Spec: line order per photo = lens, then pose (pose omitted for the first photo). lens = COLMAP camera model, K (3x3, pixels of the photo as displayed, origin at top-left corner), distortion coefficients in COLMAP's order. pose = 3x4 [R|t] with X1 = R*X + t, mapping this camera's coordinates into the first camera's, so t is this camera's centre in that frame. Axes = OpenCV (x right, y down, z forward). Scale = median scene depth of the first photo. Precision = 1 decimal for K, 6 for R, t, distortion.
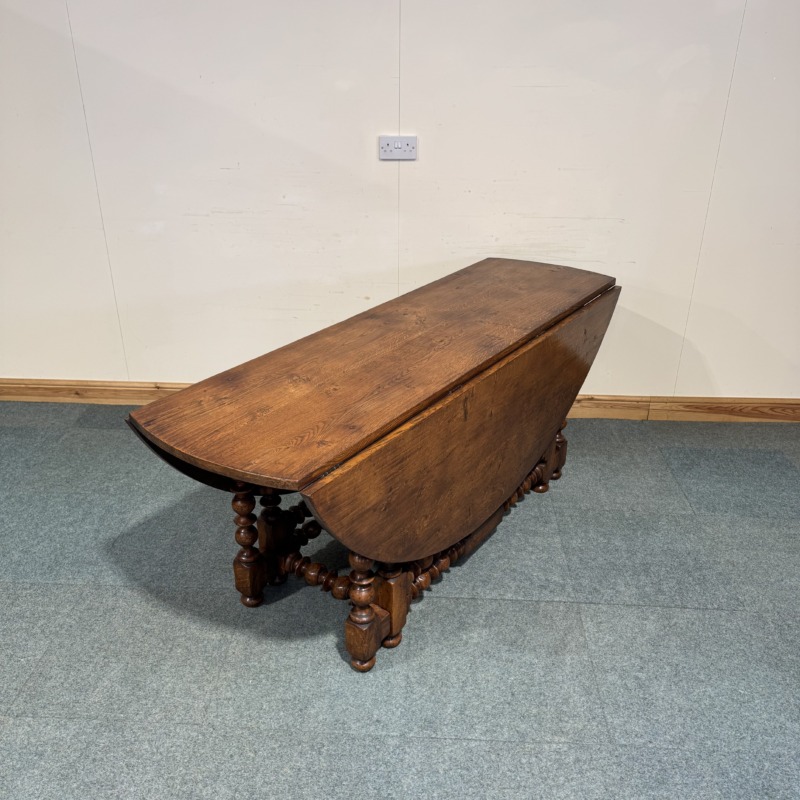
lens RADIAL K [[747.9, 0, 400.0], [0, 747.9, 399.9], [0, 0, 1]] dist [0.070713, -0.123949]
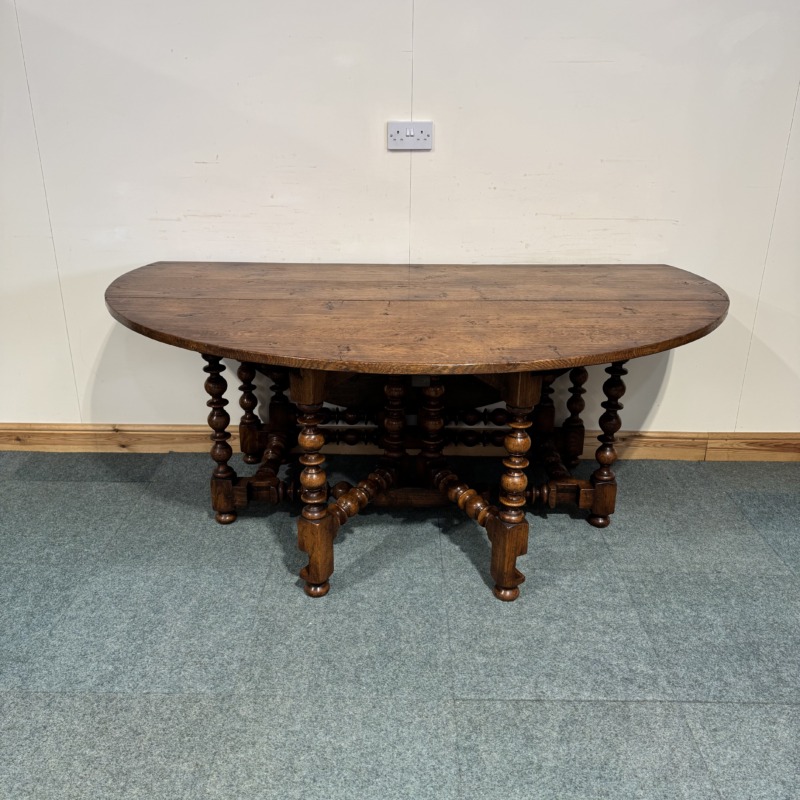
lens RADIAL K [[755.3, 0, 396.5], [0, 755.3, 397.3], [0, 0, 1]] dist [0.014708, -0.025126]
pose [[0.999380, -0.012402, 0.032957, -0.069073], [0.014857, 0.997047, -0.075348, 0.024026], [-0.031925, 0.075791, 0.996613, 0.265439]]
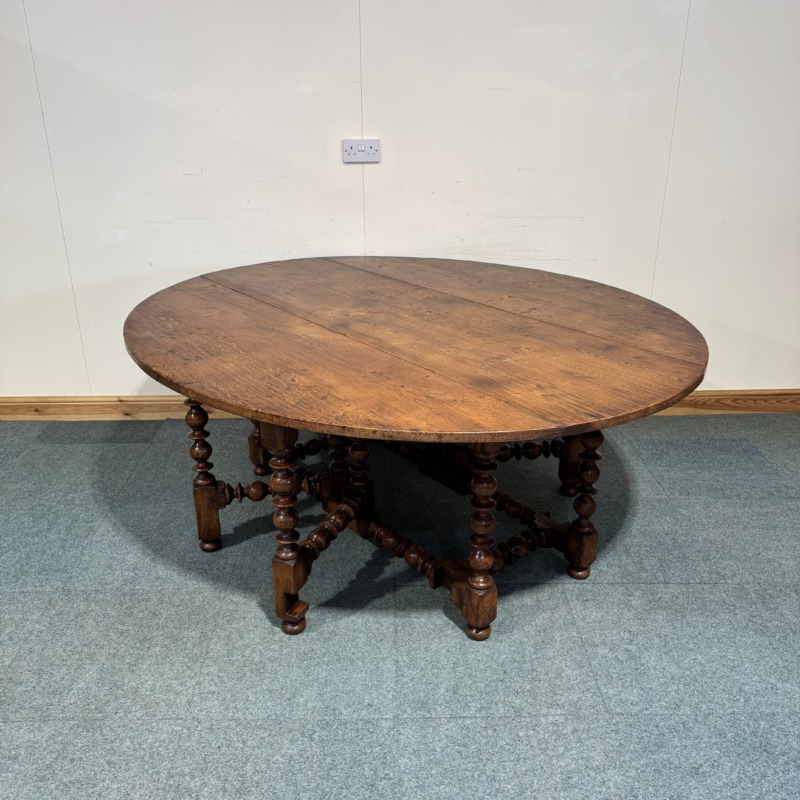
lens RADIAL K [[752.3, 0, 400.2], [0, 752.3, 398.3], [0, 0, 1]] dist [0.045663, -0.074215]
pose [[0.997710, -0.034086, 0.058426, -0.030378], [0.037360, 0.997737, -0.055901, 0.079803], [-0.056388, 0.057956, 0.996725, 0.004552]]
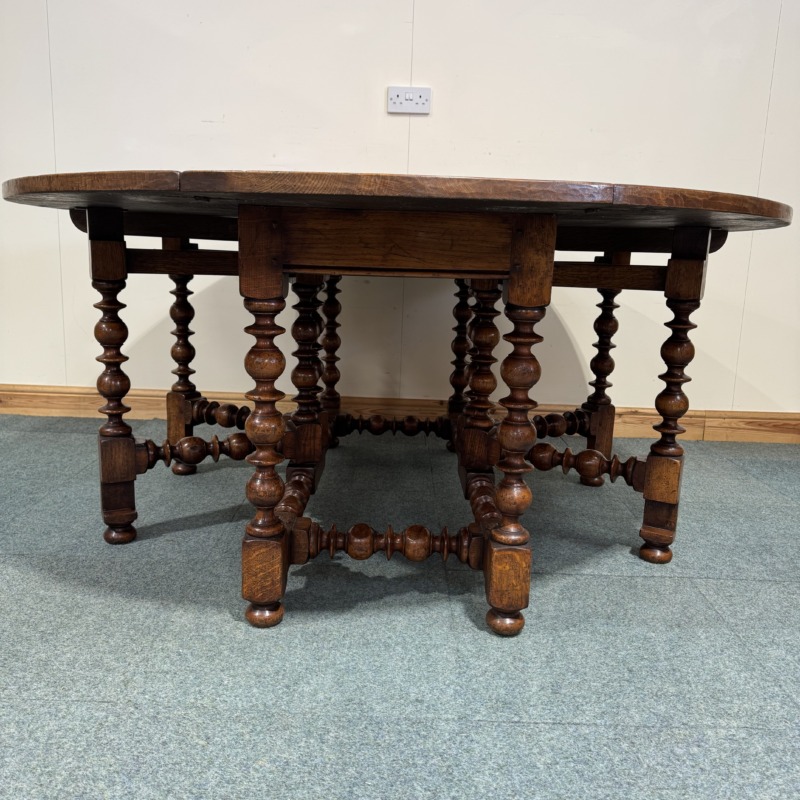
lens RADIAL K [[757.4, 0, 397.8], [0, 757.4, 399.2], [0, 0, 1]] dist [0.011491, -0.015786]
pose [[0.998760, 0.019257, 0.045915, -0.070256], [-0.007205, 0.968371, -0.249412, 0.314134], [-0.049266, 0.248772, 0.967308, 0.332708]]
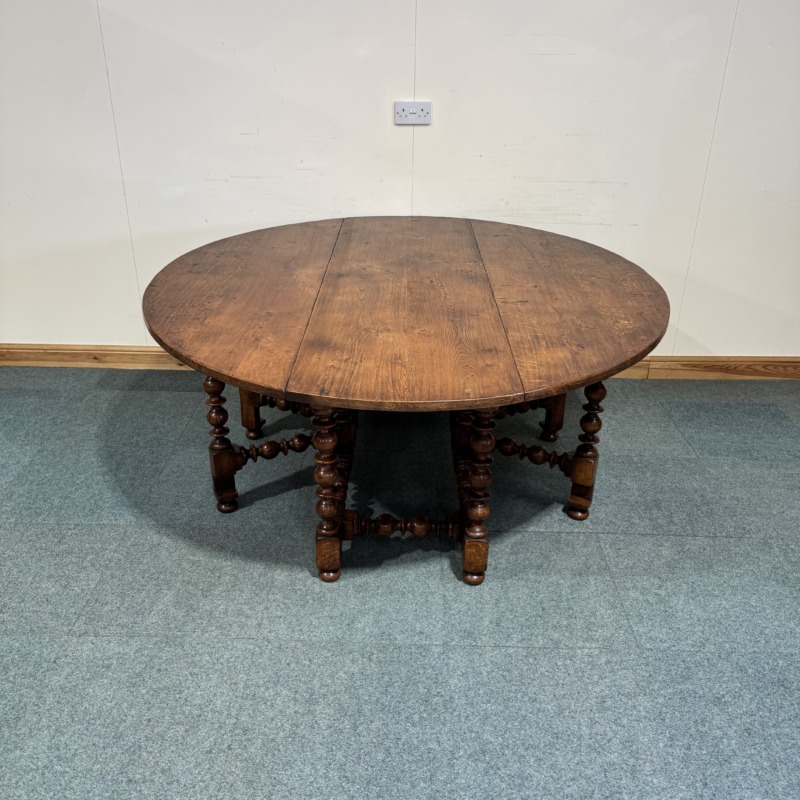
lens RADIAL K [[742.6, 0, 398.3], [0, 742.6, 405.5], [0, 0, 1]] dist [0.136383, -0.292409]
pose [[0.999457, -0.009400, 0.031567, -0.084130], [0.009107, 0.999914, 0.009431, 0.083106], [-0.031653, -0.009139, 0.999457, -0.058995]]
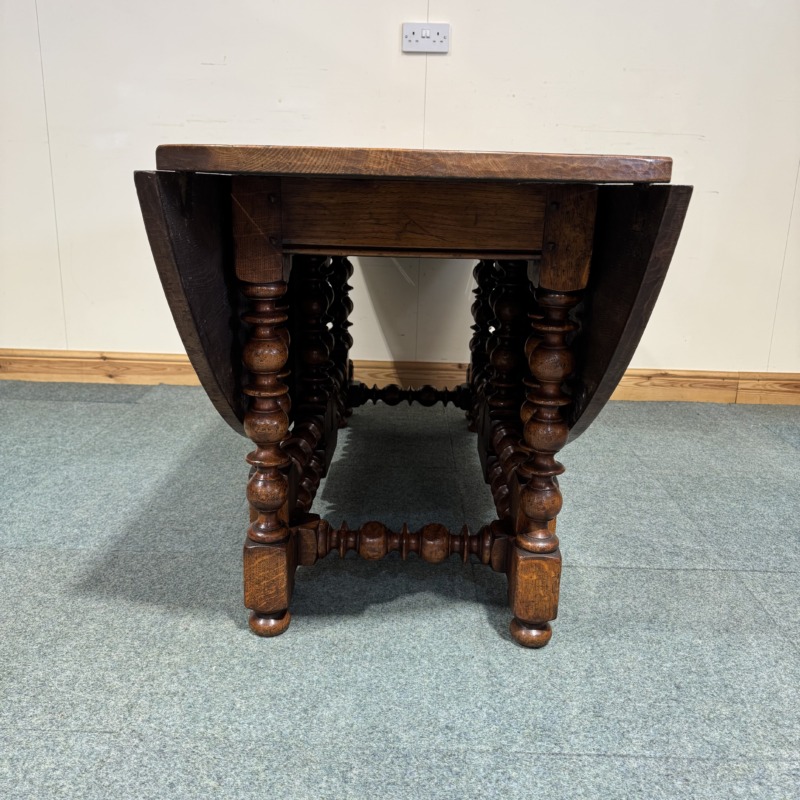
lens RADIAL K [[757.9, 0, 399.3], [0, 757.9, 398.6], [0, 0, 1]] dist [0.007854, -0.012019]
pose [[0.999314, 0.010626, 0.035476, -0.078657], [-0.004289, 0.984715, -0.174122, 0.262281], [-0.036784, 0.173850, 0.984085, 0.386067]]
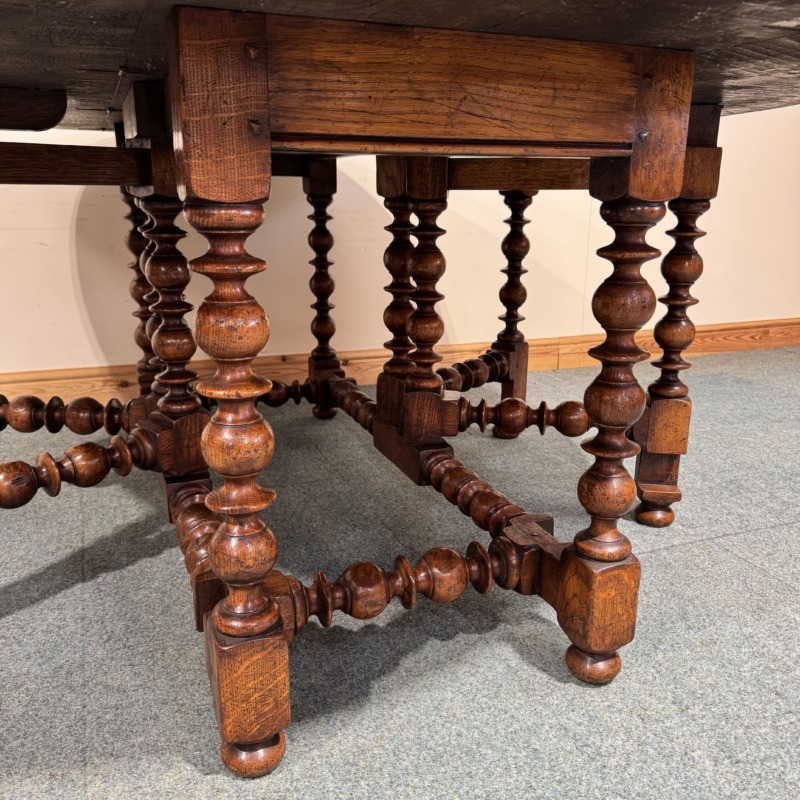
lens RADIAL K [[763.5, 0, 396.6], [0, 763.5, 398.0], [0, 0, 1]] dist [-0.002512, -0.020309]
pose [[0.910539, -0.108382, 0.398963, -0.218811], [0.179868, 0.972758, -0.146249, 0.227098], [-0.372244, 0.204926, 0.905229, 0.594990]]
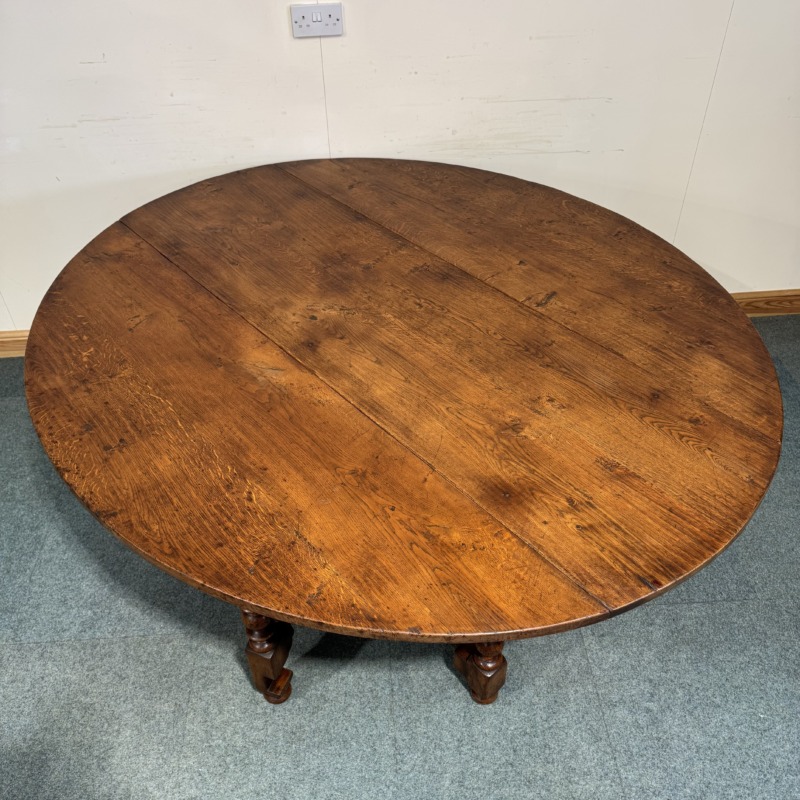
lens RADIAL K [[755.3, 0, 396.5], [0, 755.3, 397.3], [0, 0, 1]] dist [0.014708, -0.025126]
pose [[0.993996, -0.091065, 0.060650, -0.005520], [0.071049, 0.958771, 0.275157, -0.253313], [-0.083207, -0.269196, 0.959484, 0.251354]]
